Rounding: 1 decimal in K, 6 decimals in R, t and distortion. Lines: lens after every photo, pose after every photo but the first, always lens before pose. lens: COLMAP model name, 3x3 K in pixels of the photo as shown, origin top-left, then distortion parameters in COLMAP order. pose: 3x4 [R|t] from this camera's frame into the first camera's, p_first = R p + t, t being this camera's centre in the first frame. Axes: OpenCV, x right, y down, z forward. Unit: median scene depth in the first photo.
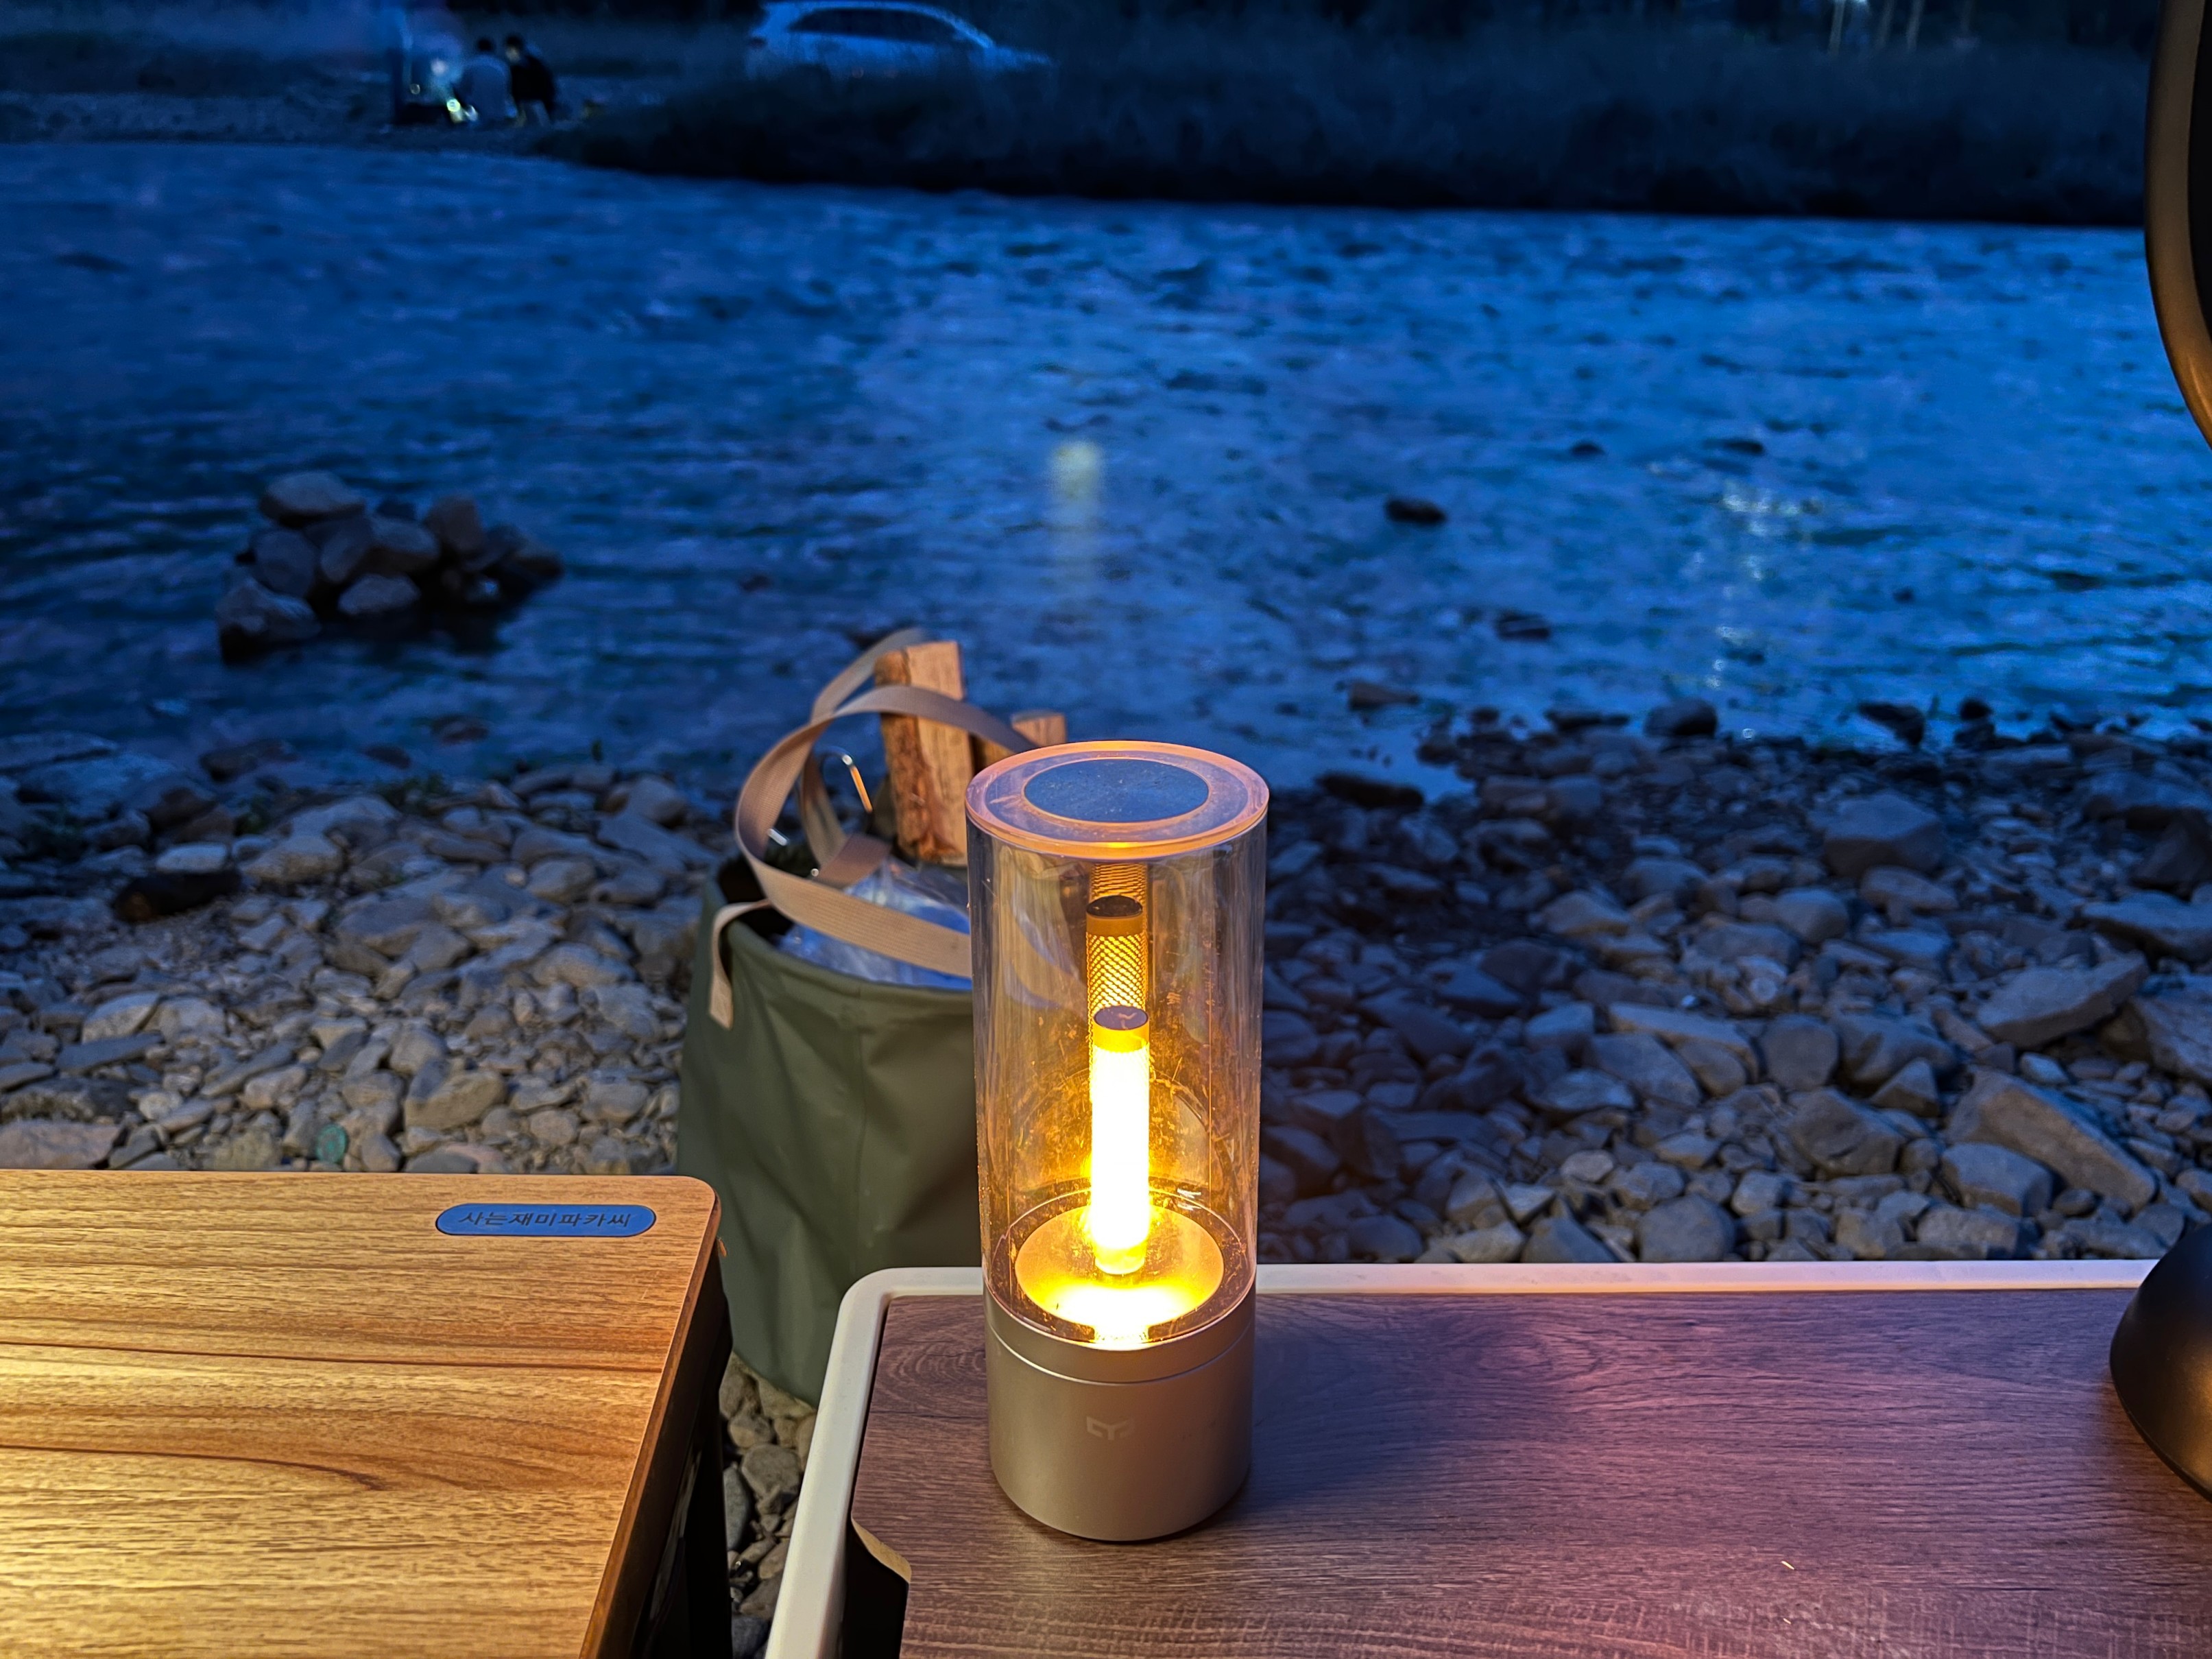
lens RADIAL K [[1692.3, 0, 1109.3], [0, 1692.3, 834.1], [0, 0, 1]] dist [0.000857, 0.004271]
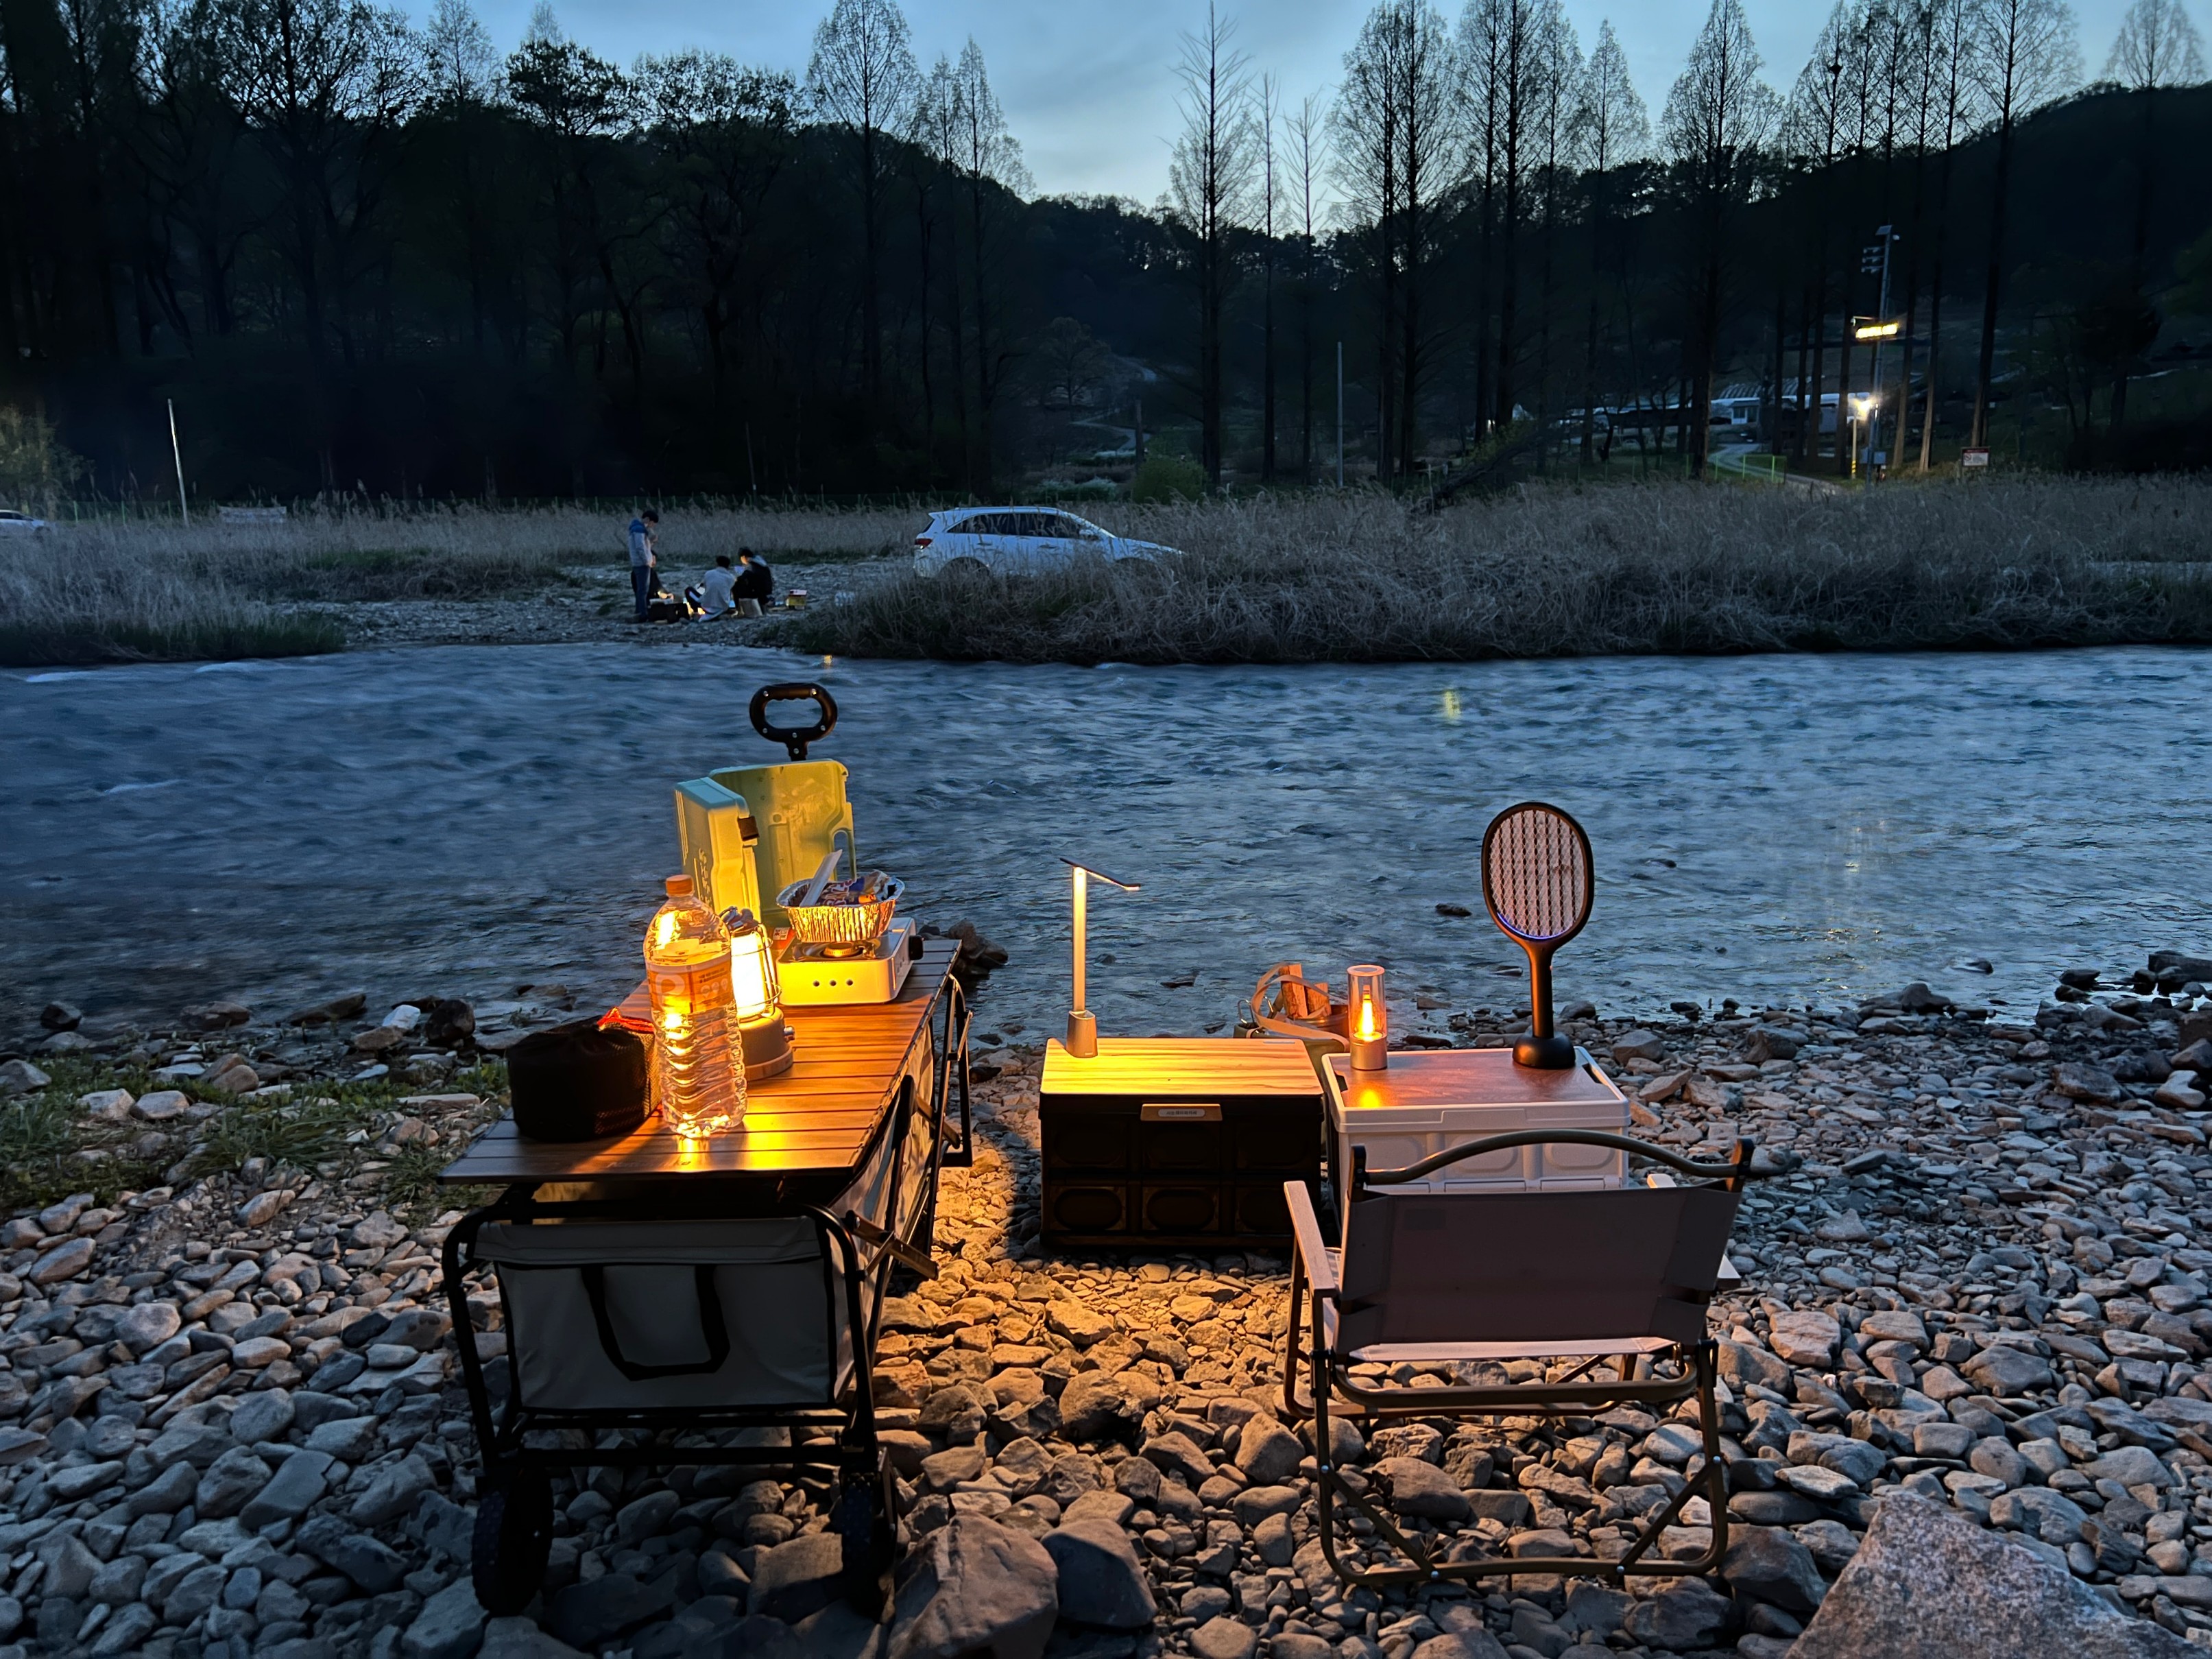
lens RADIAL K [[1671.1, 0, 1109.4], [0, 1671.1, 821.1], [0, 0, 1]] dist [0.040009, -0.043265]
pose [[0.998025, -0.034496, -0.052506, -0.619057], [0.021217, 0.971734, -0.235121, 0.913933], [0.059132, 0.233543, 0.970547, -5.616911]]
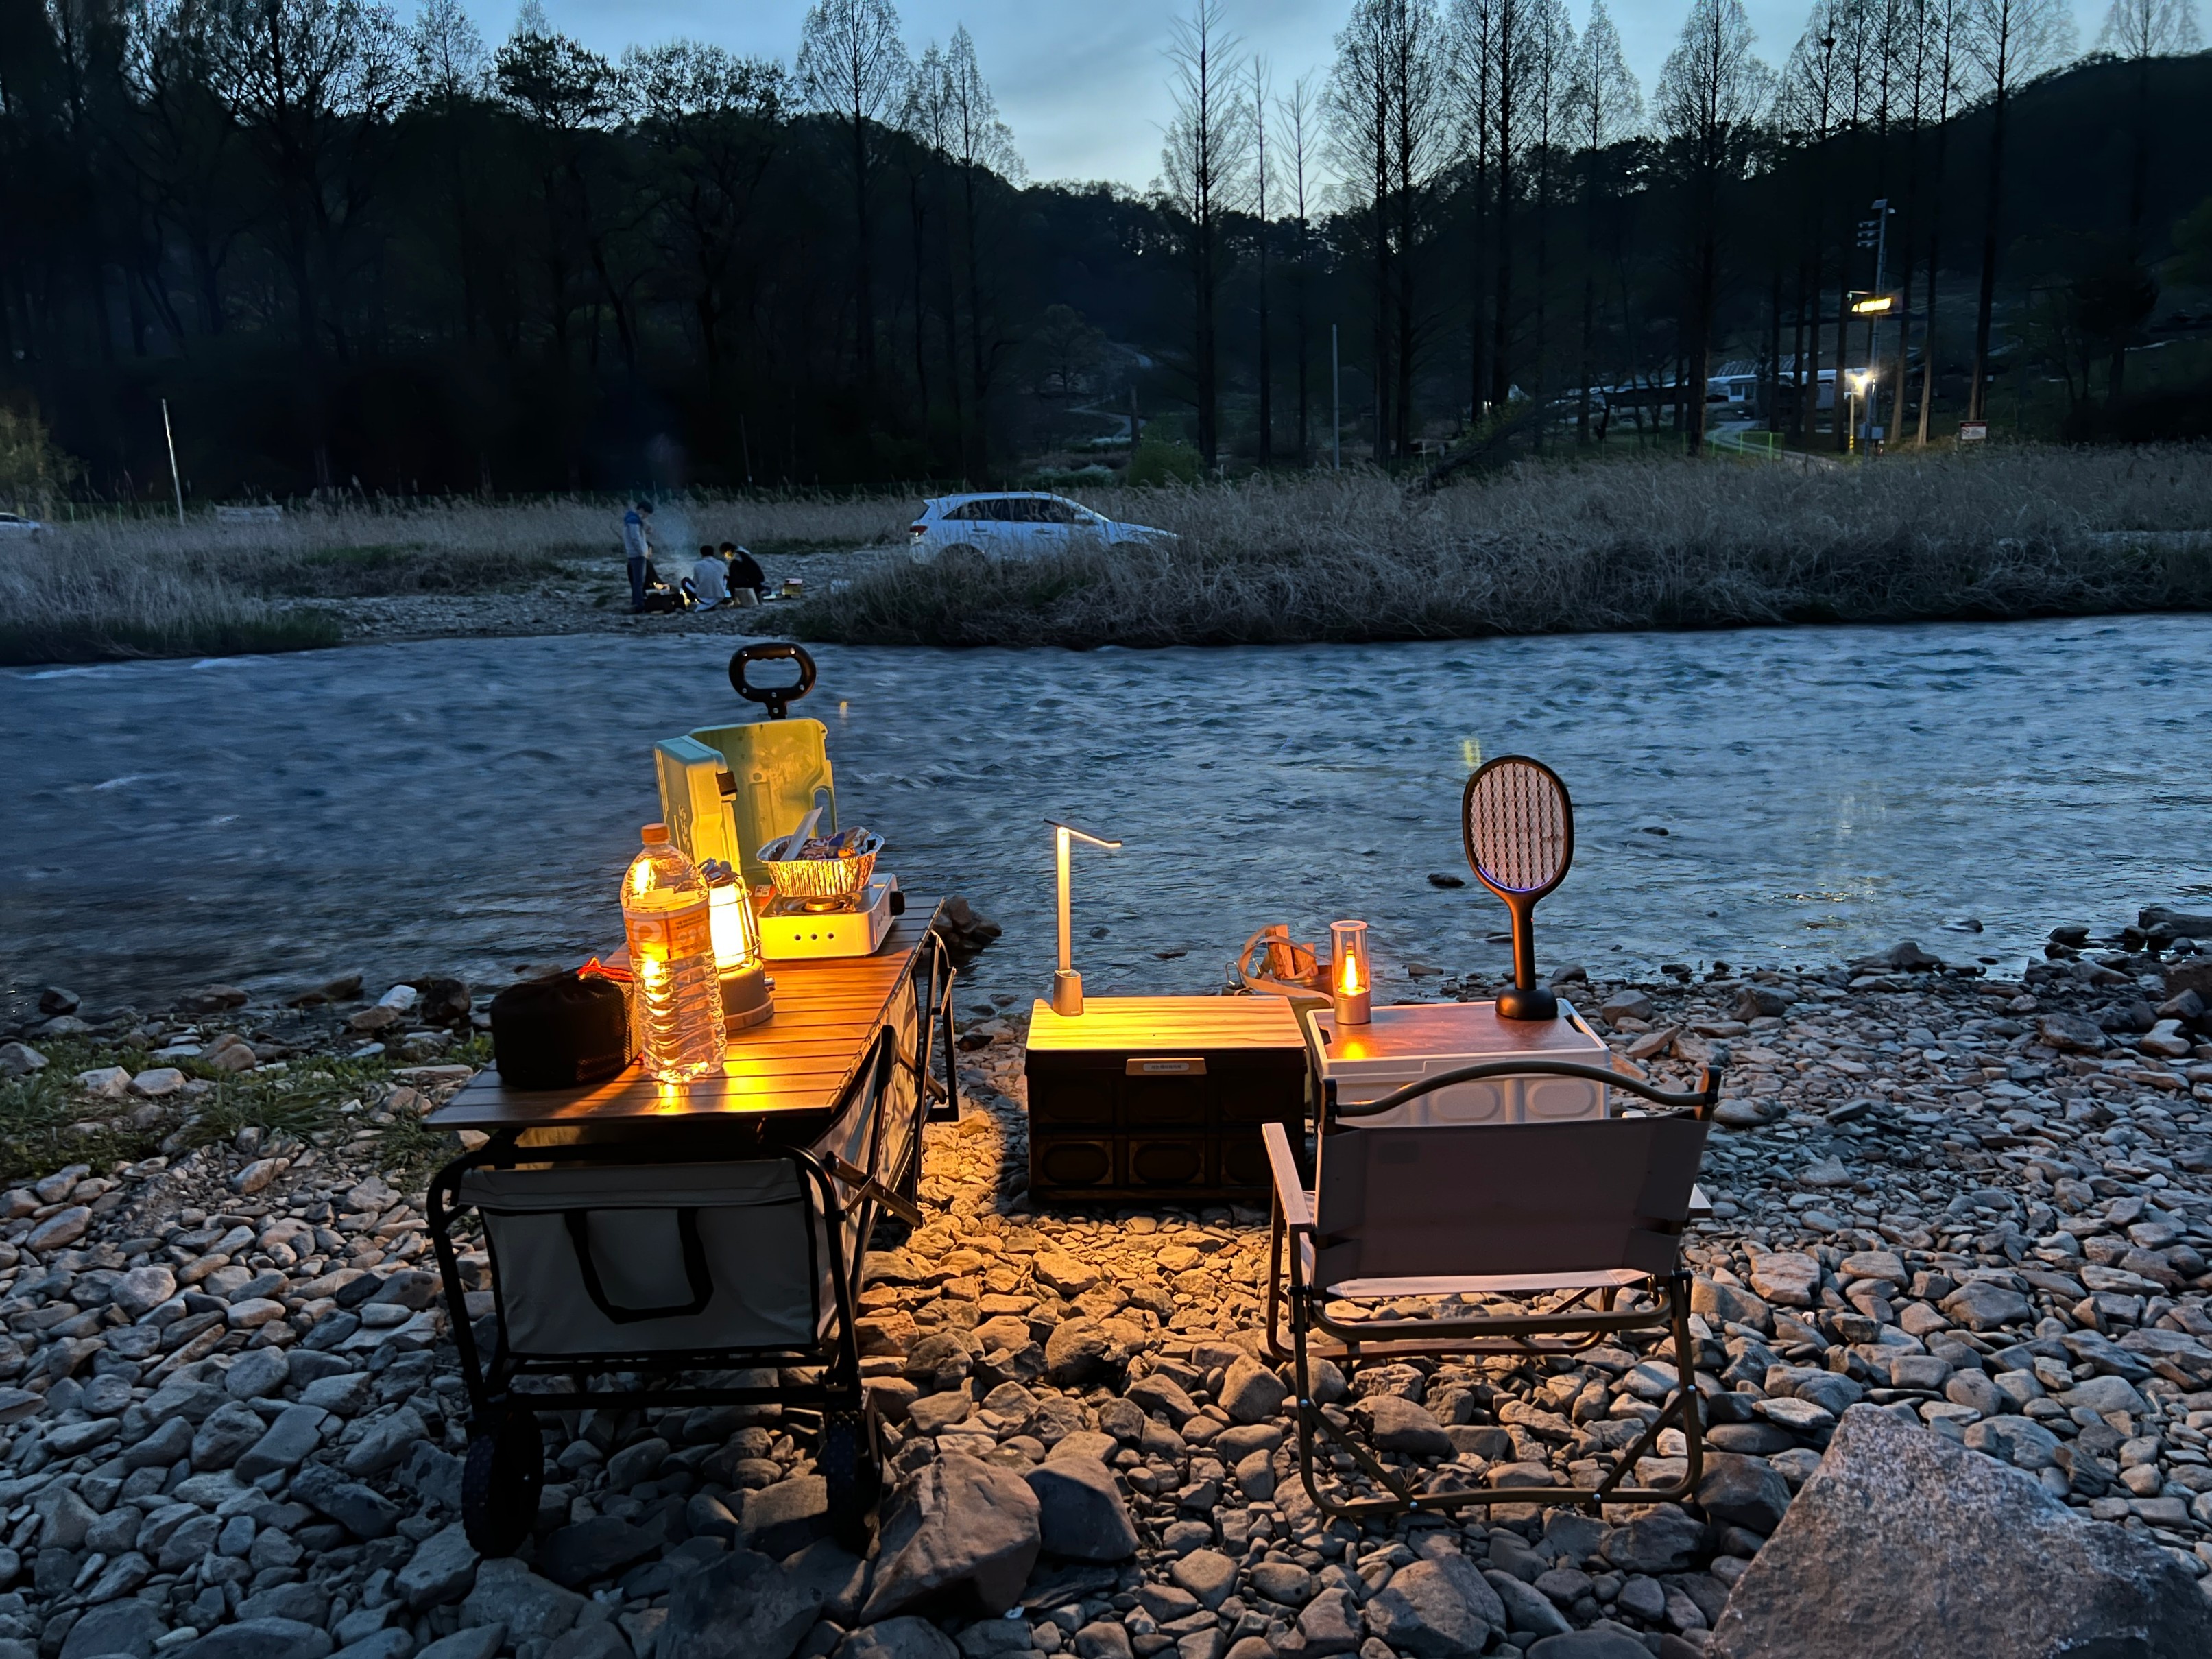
lens RADIAL K [[1671.1, 0, 1109.4], [0, 1671.1, 821.1], [0, 0, 1]] dist [0.040009, -0.043265]
pose [[0.997359, -0.048611, -0.053966, -0.547964], [0.035081, 0.973002, -0.228115, 1.030033], [0.063598, 0.225619, 0.972137, -5.624419]]
